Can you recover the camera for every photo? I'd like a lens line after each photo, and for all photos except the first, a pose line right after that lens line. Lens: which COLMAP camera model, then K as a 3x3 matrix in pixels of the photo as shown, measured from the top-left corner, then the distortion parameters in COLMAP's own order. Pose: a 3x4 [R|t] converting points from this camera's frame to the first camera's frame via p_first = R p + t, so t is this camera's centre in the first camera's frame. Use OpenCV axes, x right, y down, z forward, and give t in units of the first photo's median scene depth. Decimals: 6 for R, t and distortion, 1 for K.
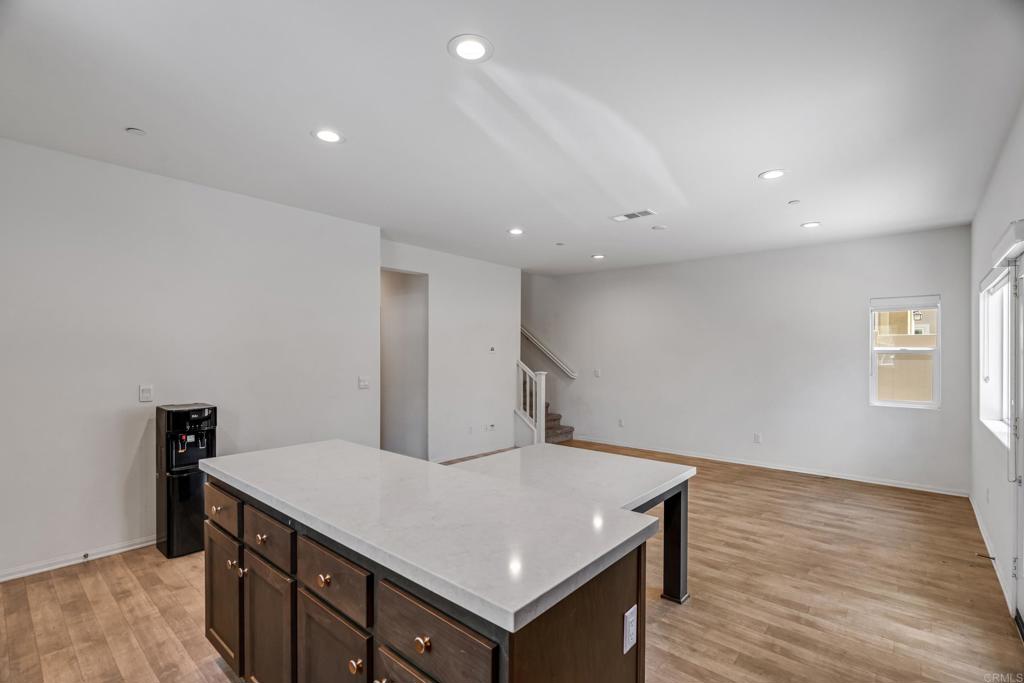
lens RADIAL K [[465.8, 0, 516.1], [0, 465.8, 380.3], [0, 0, 1]] dist [0.000907, -0.000055]
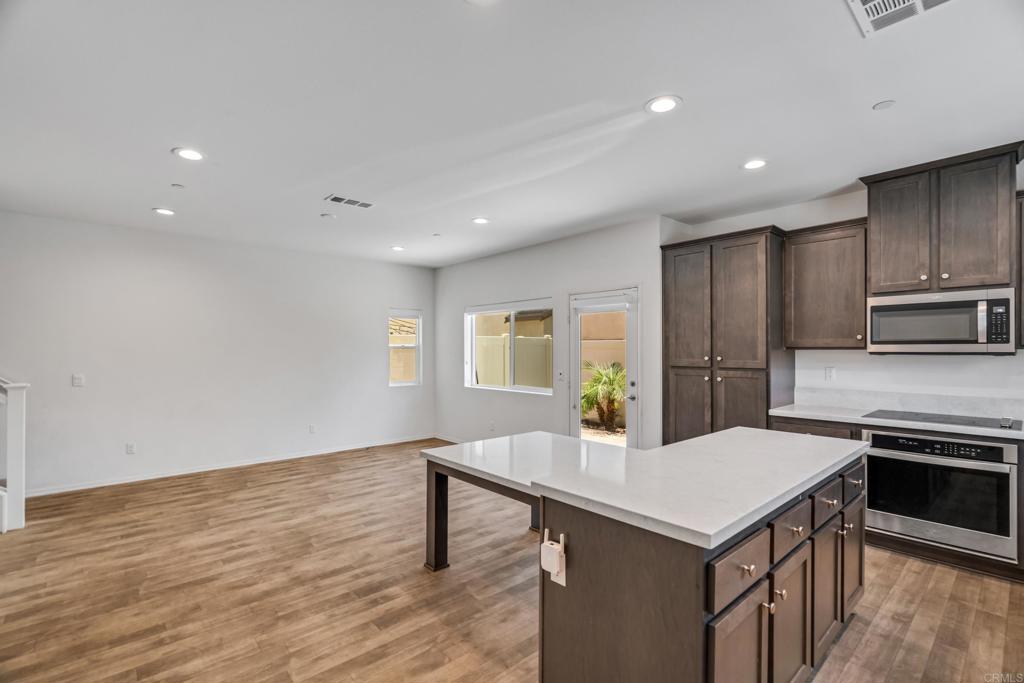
lens RADIAL K [[465.8, 0, 512.9], [0, 465.8, 344.4], [0, 0, 1]] dist [0.000907, -0.000055]
pose [[0.122728, 0.007208, 0.992414, -0.300494], [0.056065, 0.998326, -0.014184, -0.015663], [-0.990855, 0.057381, 0.122118, 0.263102]]
